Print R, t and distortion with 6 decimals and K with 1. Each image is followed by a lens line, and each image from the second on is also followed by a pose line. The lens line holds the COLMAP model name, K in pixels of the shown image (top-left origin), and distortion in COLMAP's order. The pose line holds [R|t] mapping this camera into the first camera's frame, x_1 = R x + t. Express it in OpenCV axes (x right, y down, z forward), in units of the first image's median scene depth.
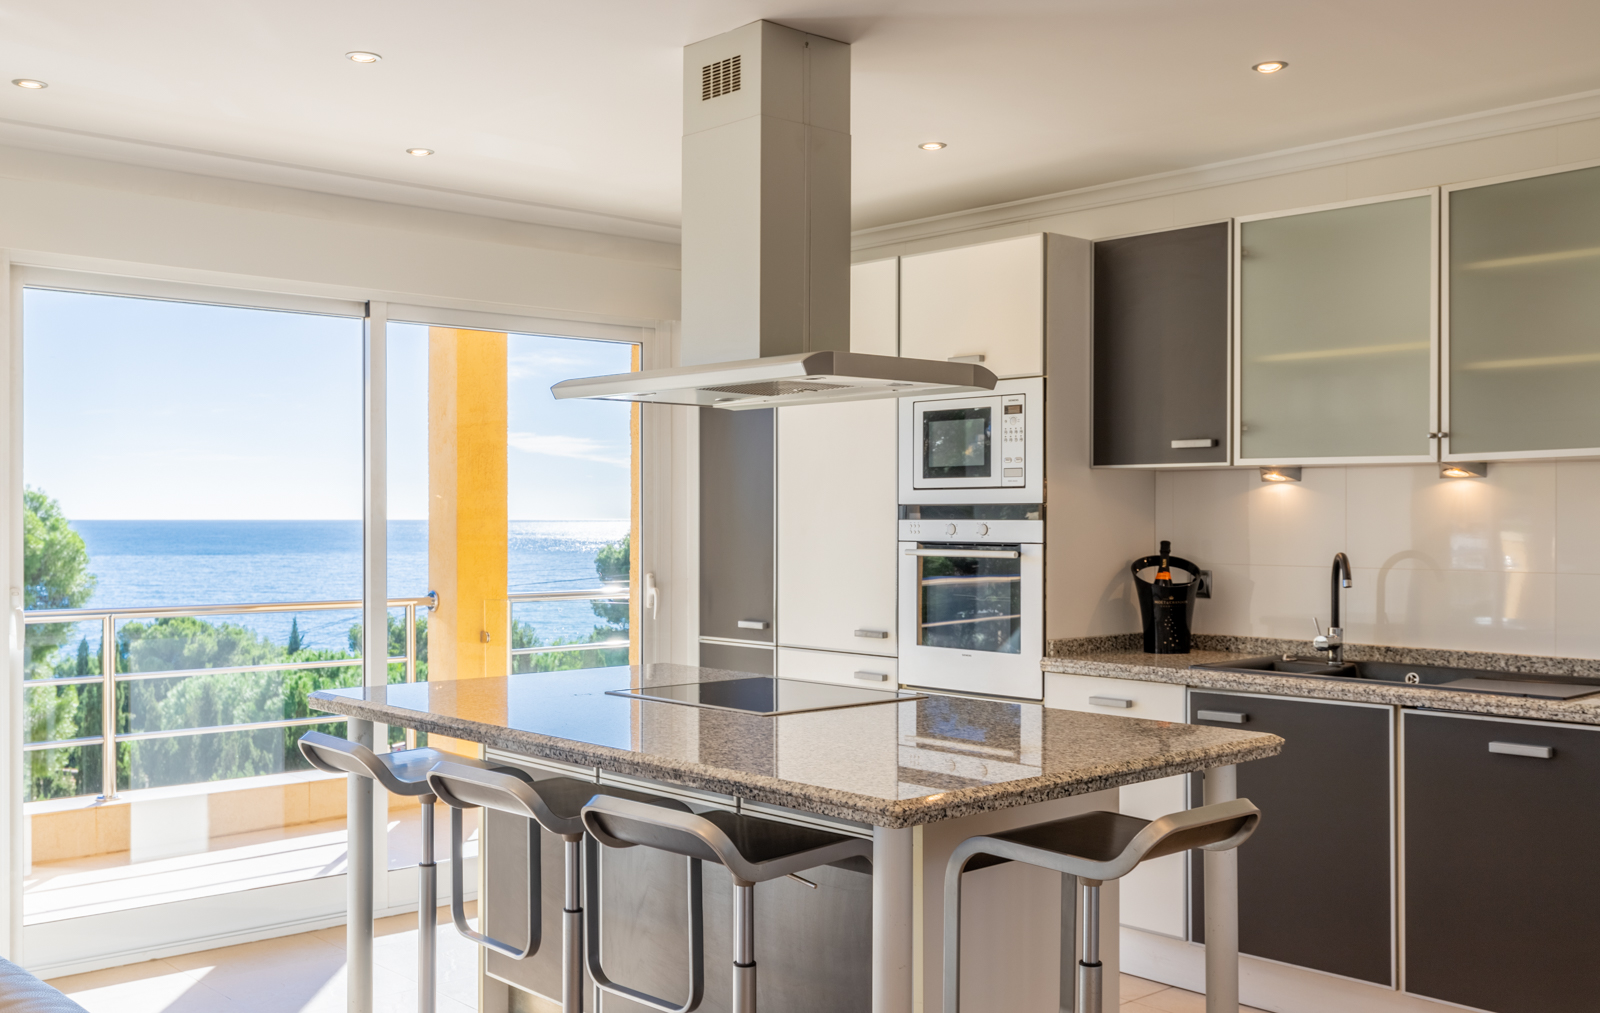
lens RADIAL K [[1587.3, 0, 791.1], [0, 1587.3, 511.9], [0, 0, 1]] dist [-0.010916, 0.000000]
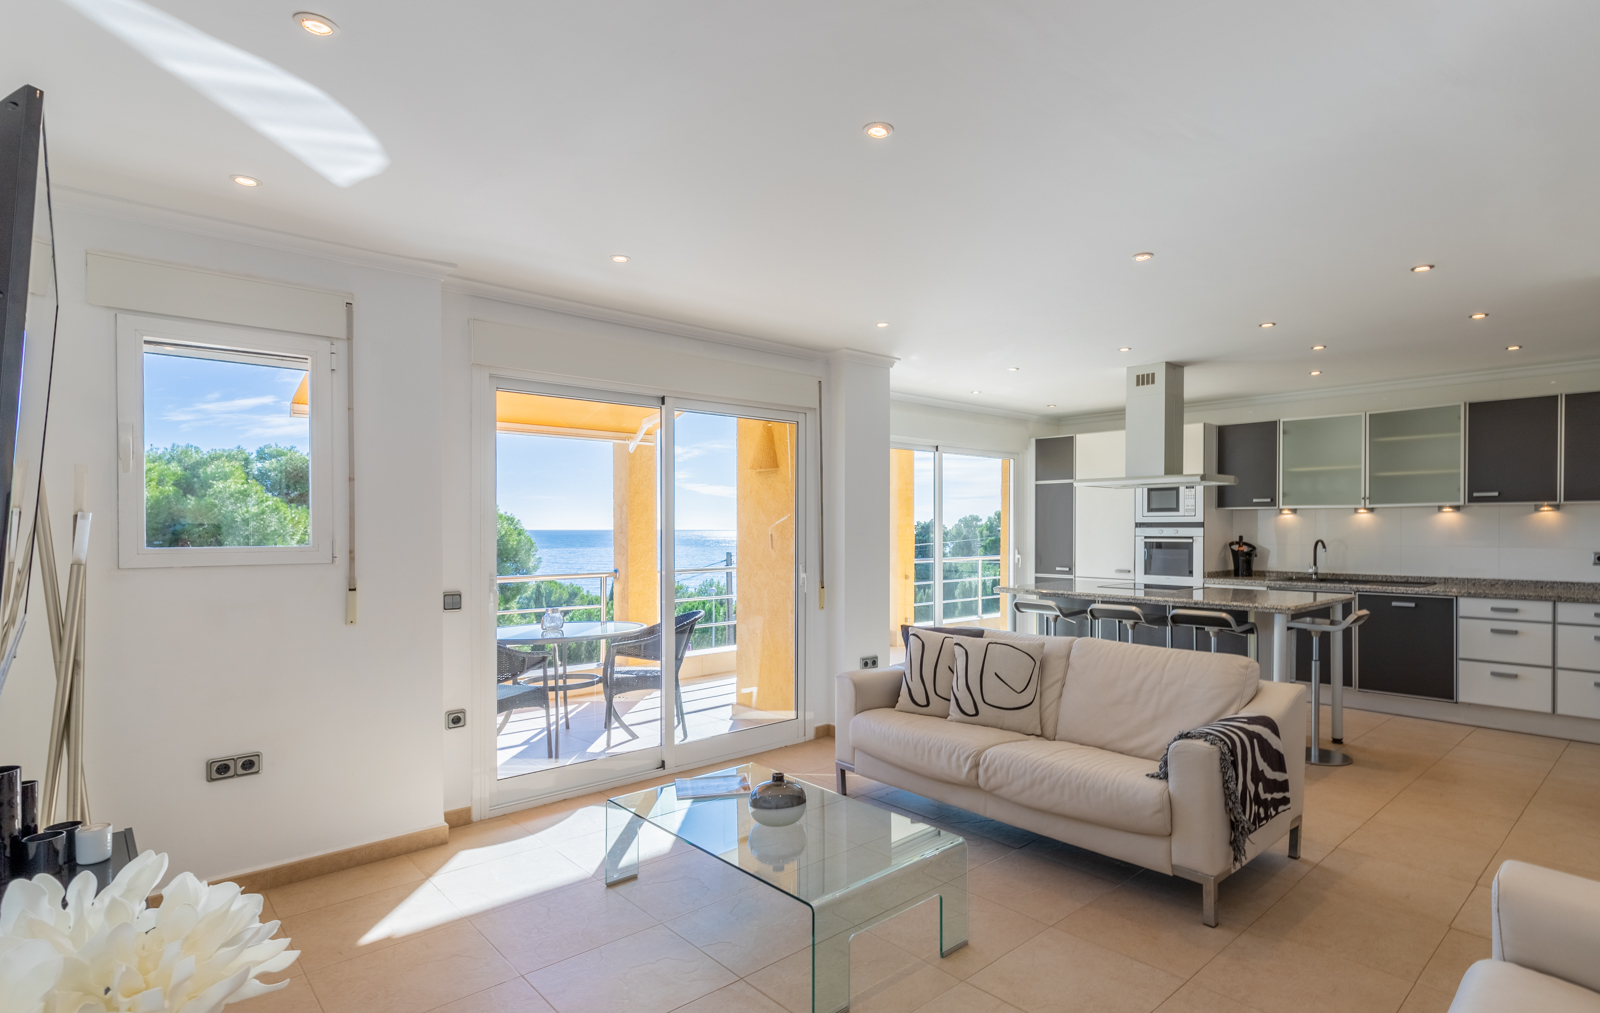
lens RADIAL K [[838.4, 0, 873.0], [0, 838.4, 528.7], [0, 0, 1]] dist [0.003507, -0.000541]
pose [[0.999114, -0.001136, 0.042060, -0.460761], [0.000955, 0.999990, 0.004313, -0.000273], [-0.042065, -0.004269, 0.999106, -0.410760]]
